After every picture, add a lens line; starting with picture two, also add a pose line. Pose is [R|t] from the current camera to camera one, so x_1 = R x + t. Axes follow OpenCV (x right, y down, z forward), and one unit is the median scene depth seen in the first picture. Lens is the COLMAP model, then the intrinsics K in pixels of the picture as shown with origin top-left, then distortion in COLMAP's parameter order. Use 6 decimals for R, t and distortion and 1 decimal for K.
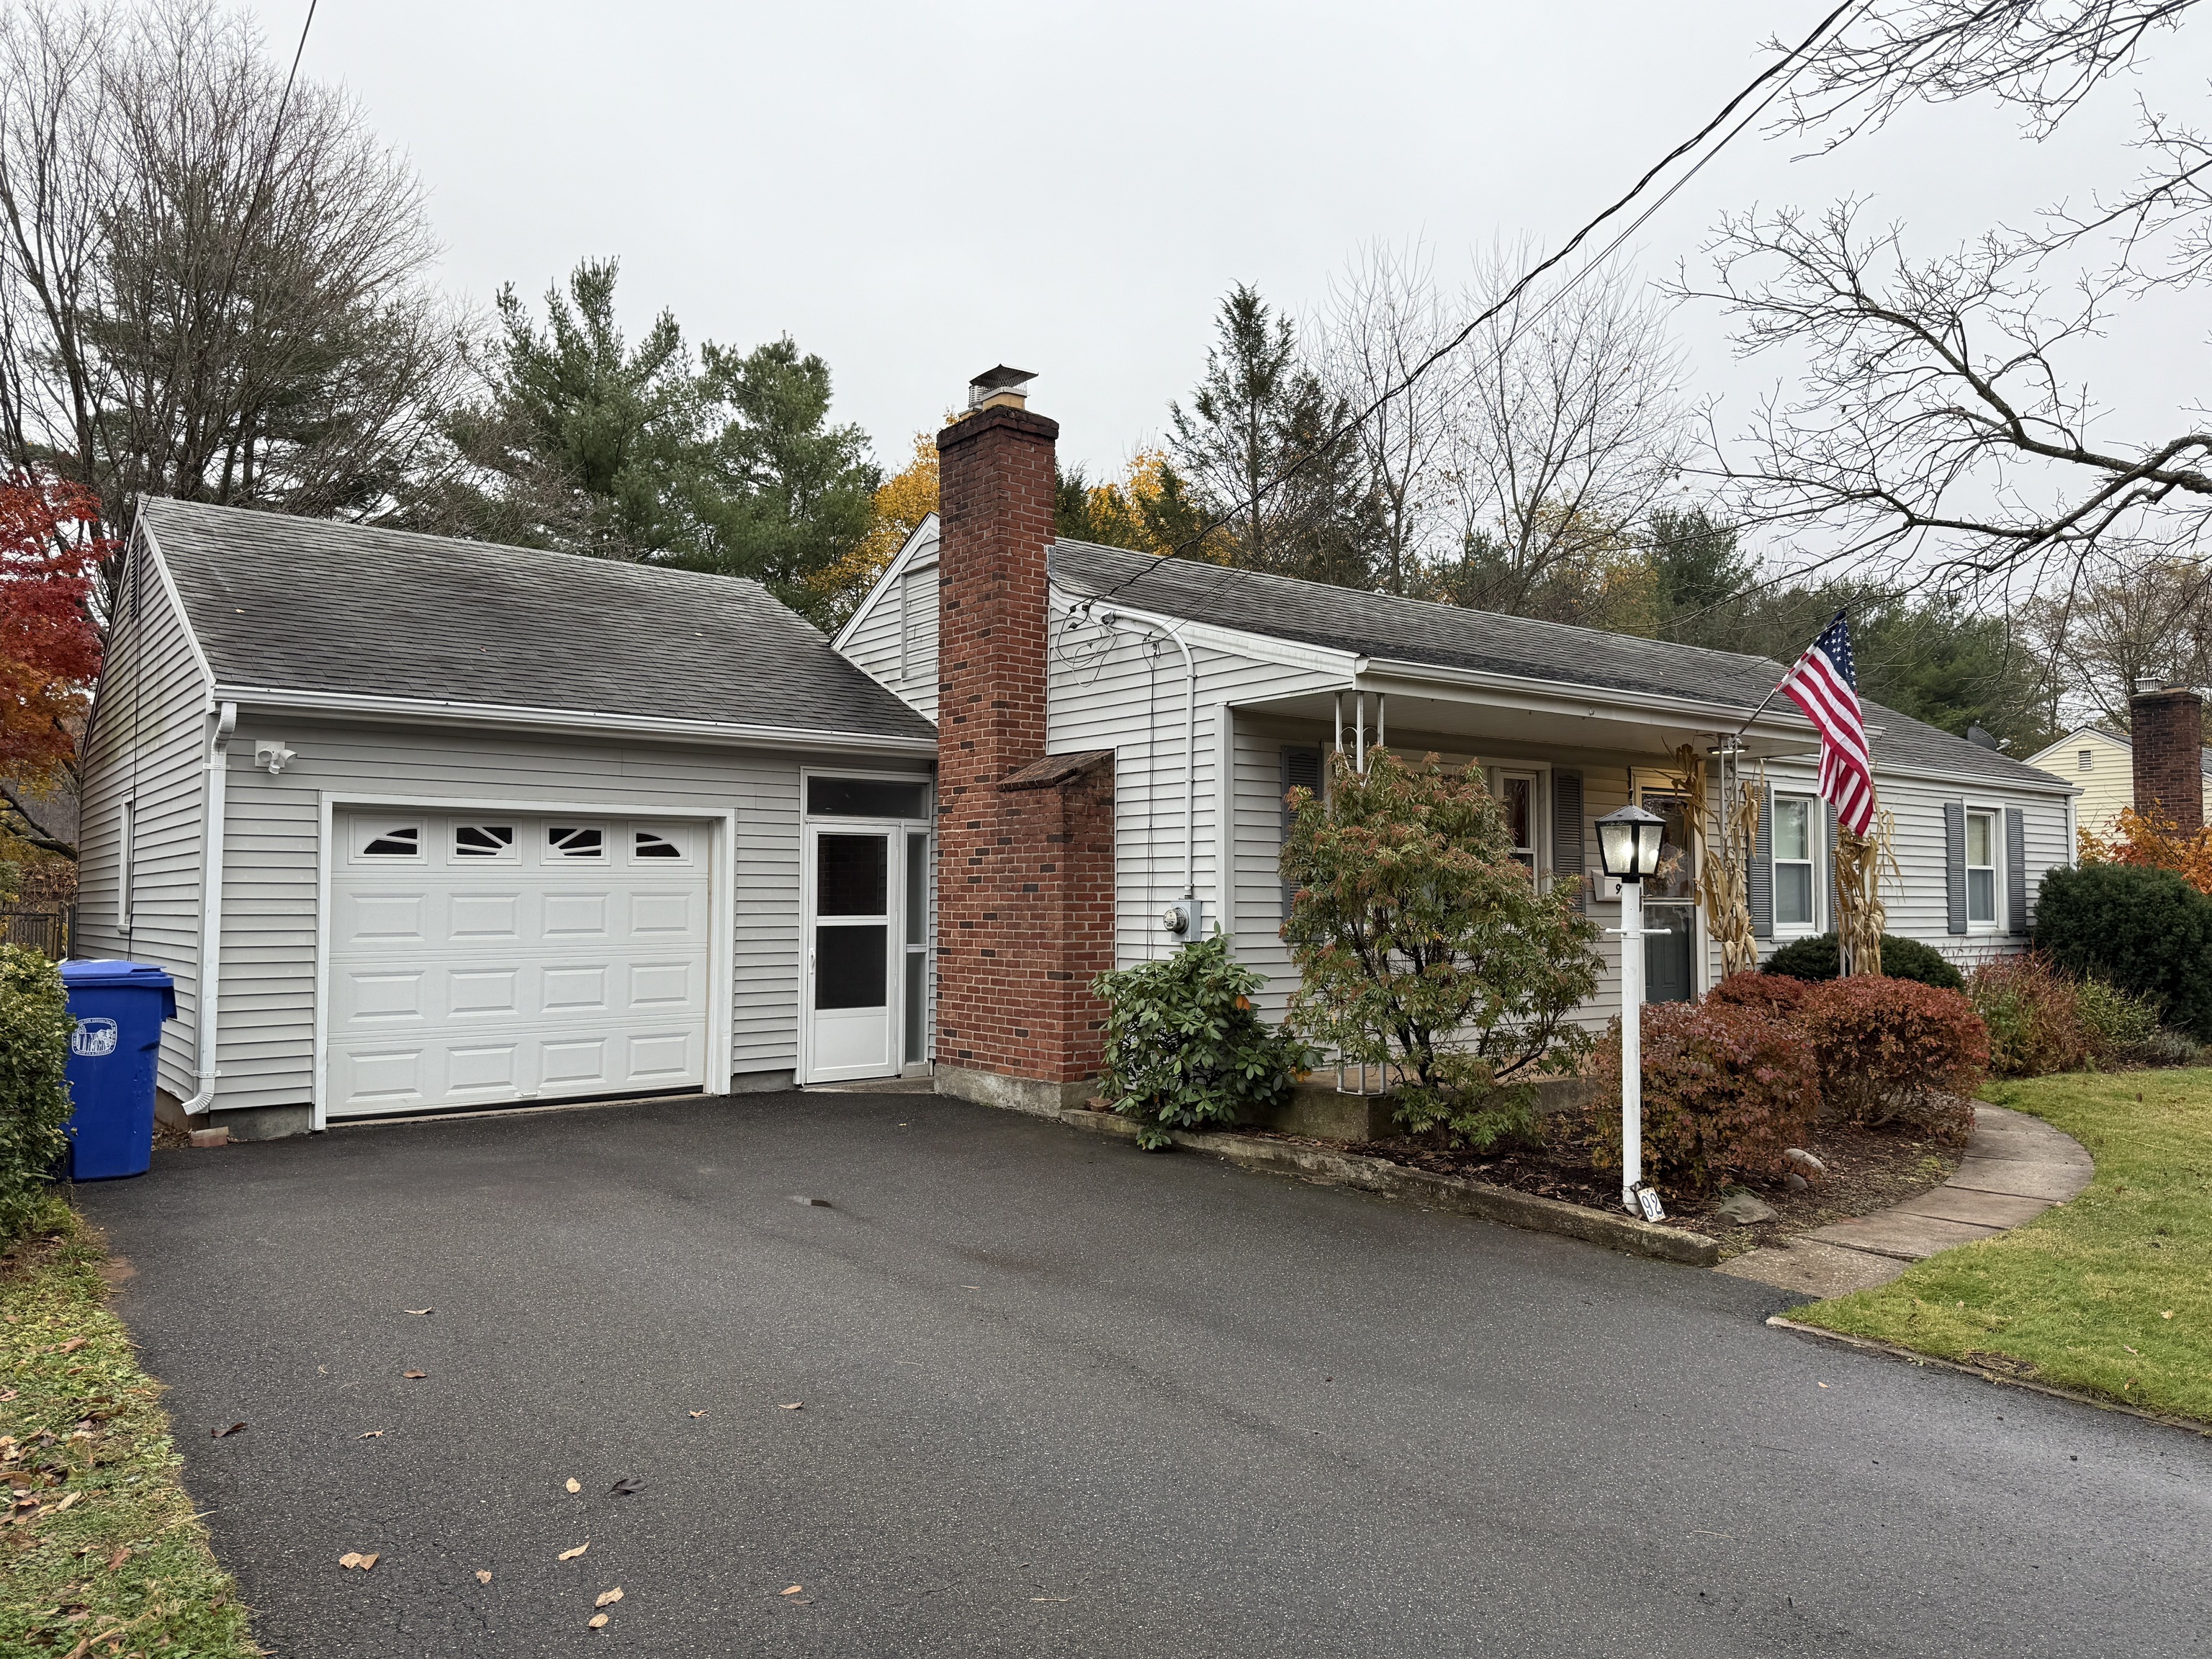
lens RADIAL K [[1589.1, 0, 1115.8], [0, 1589.1, 828.2], [0, 0, 1]] dist [0.025174, -0.003196]
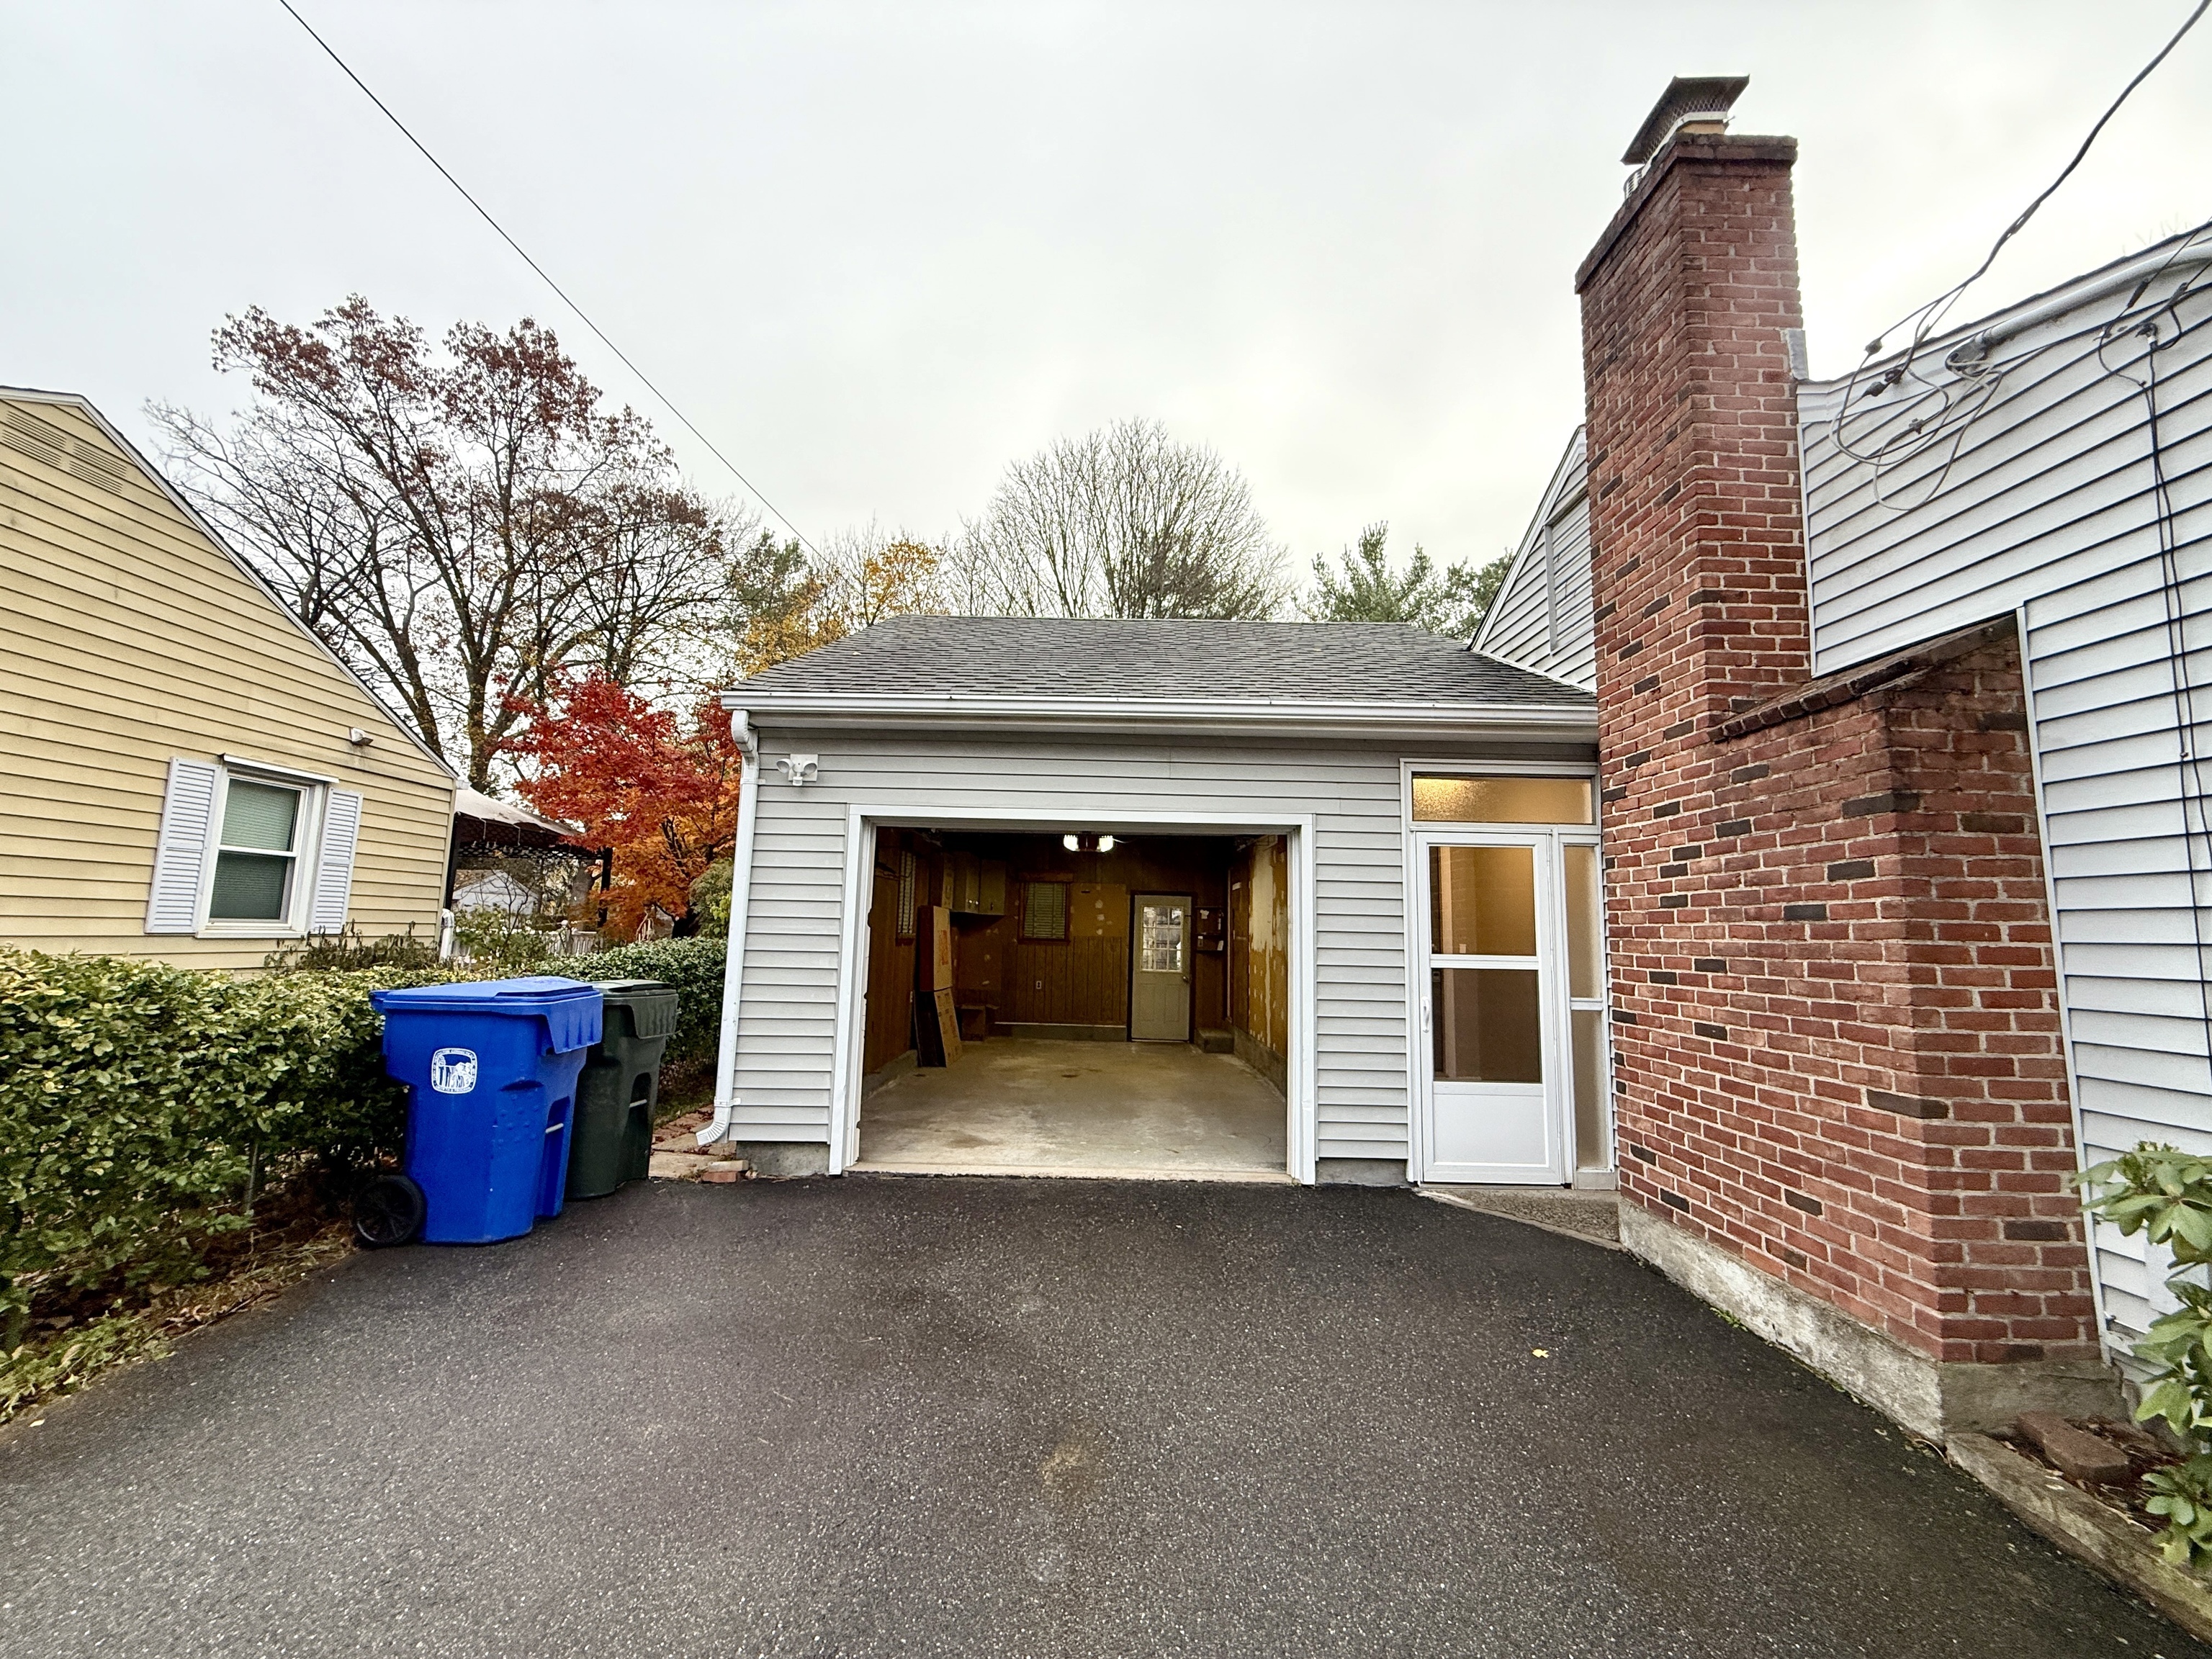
lens RADIAL K [[887.3, 0, 1097.2], [0, 887.3, 823.8], [0, 0, 1]] dist [0.005102, -0.000518]
pose [[0.783451, -0.058659, -0.618679, -0.051063], [0.006316, 0.996235, -0.086459, 0.031149], [0.621421, 0.063829, 0.780872, 0.611316]]
